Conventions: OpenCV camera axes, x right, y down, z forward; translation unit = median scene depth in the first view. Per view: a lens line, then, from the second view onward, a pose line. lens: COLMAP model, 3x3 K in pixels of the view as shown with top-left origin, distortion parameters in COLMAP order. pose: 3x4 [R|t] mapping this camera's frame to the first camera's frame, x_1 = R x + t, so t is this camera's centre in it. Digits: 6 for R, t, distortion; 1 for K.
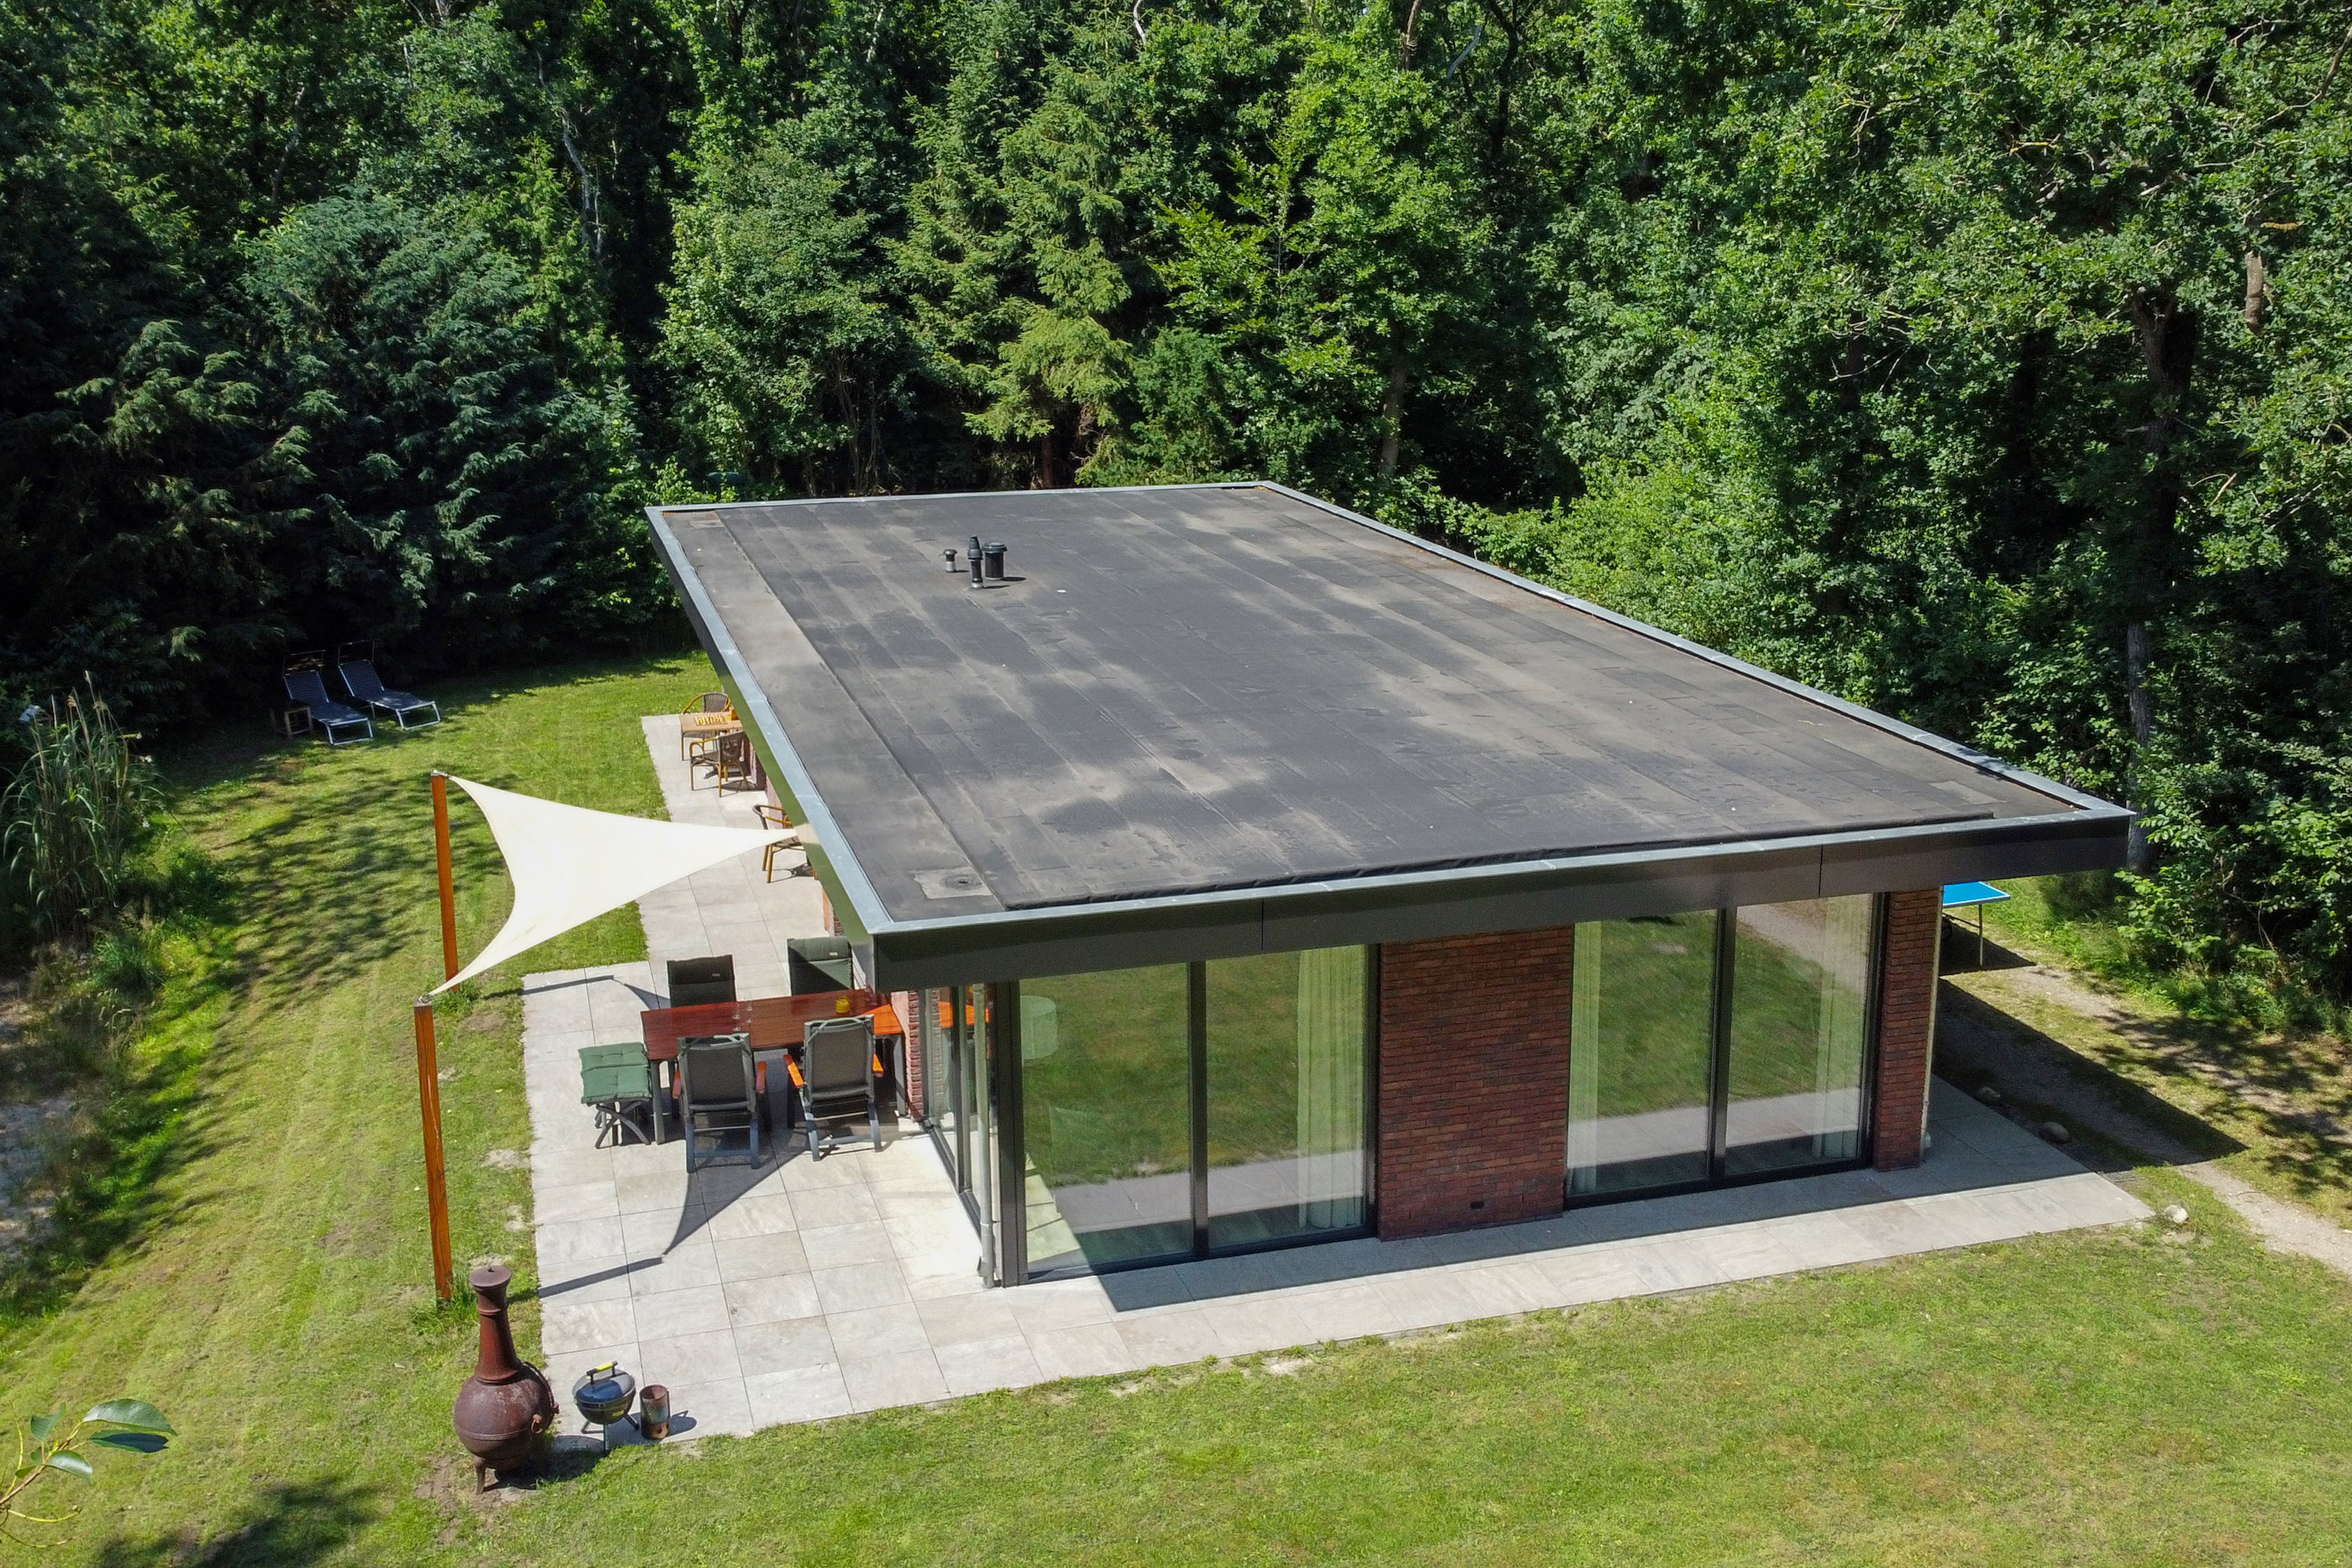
lens RADIAL K [[2119.4, 0, 1072.2], [0, 2119.4, 725.2], [0, 0, 1]] dist [0.051583, -0.062445]
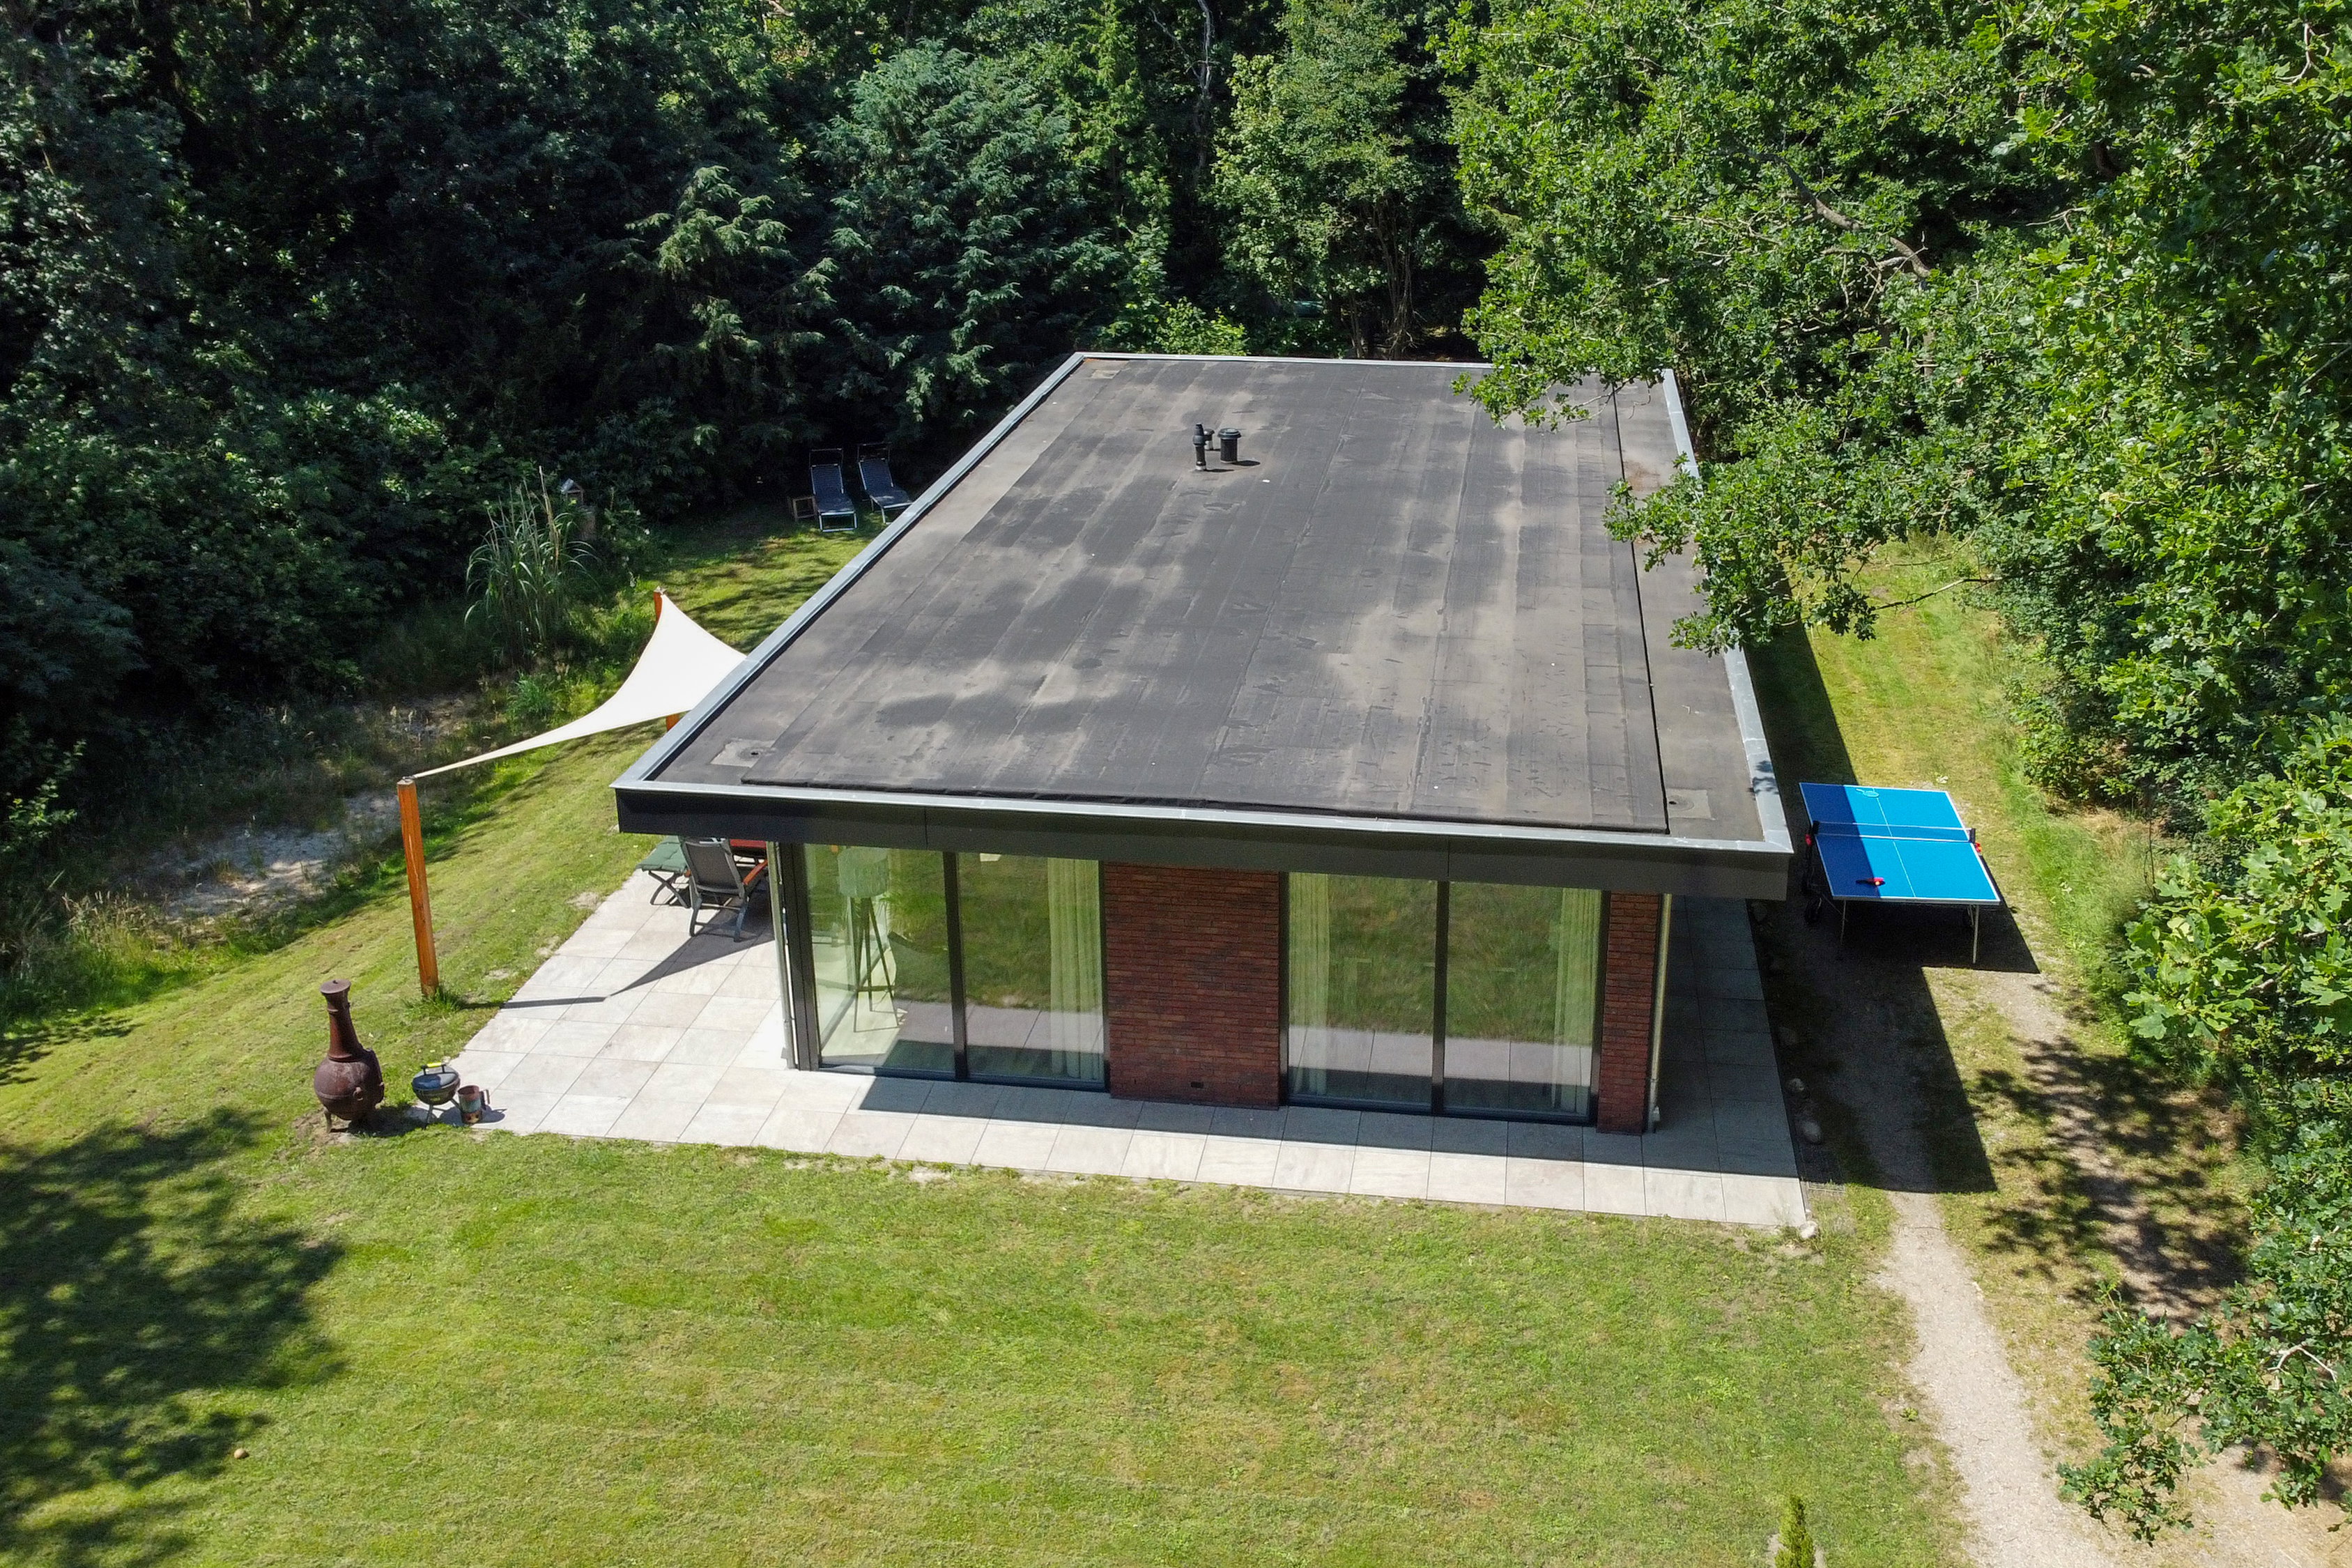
lens RADIAL K [[2119.4, 0, 1230.4], [0, 2119.4, 730.0], [0, 0, 1]] dist [0.051583, -0.062445]
pose [[0.920297, 0.147777, -0.362237, 0.471108], [-0.105403, 0.985335, 0.134186, -0.098480], [0.376754, -0.085310, 0.922376, -0.039438]]
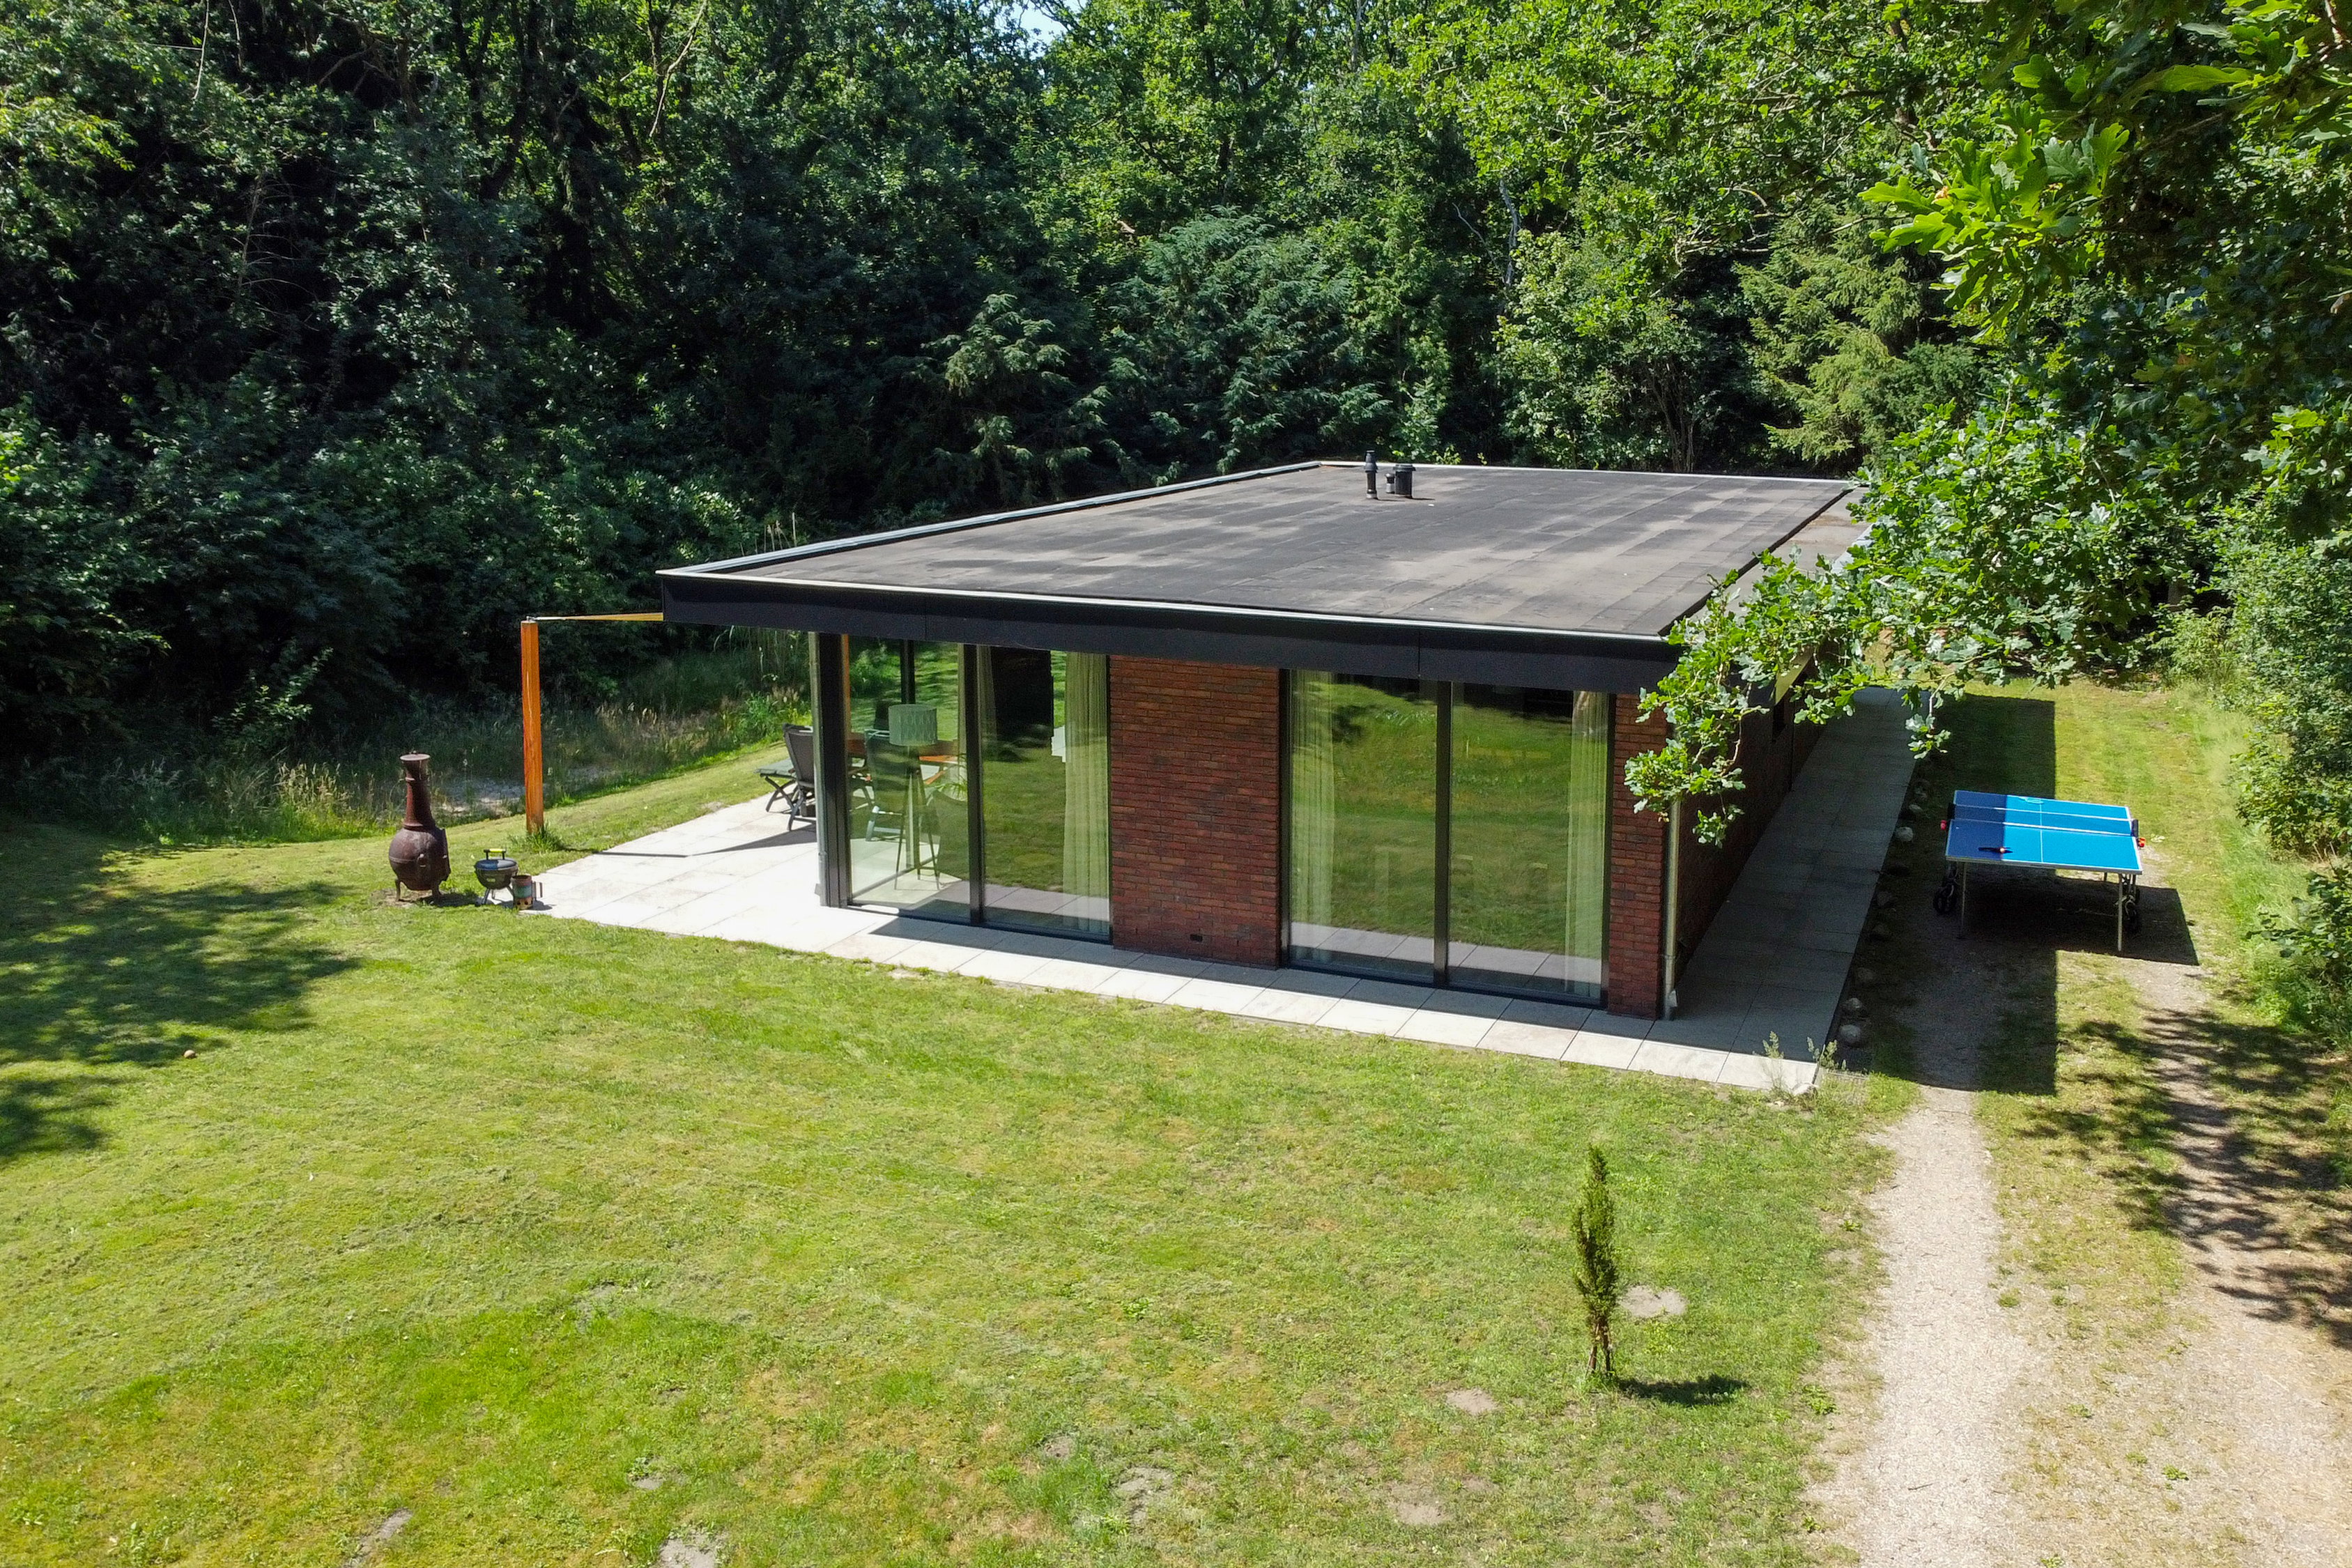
lens RADIAL K [[2119.4, 0, 1130.3], [0, 2119.4, 673.7], [0, 0, 1]] dist [0.051583, -0.062445]
pose [[0.790163, 0.114675, -0.602072, 0.650282], [-0.167970, 0.985247, -0.032788, 0.101409], [0.589430, 0.127038, 0.797768, 0.046079]]
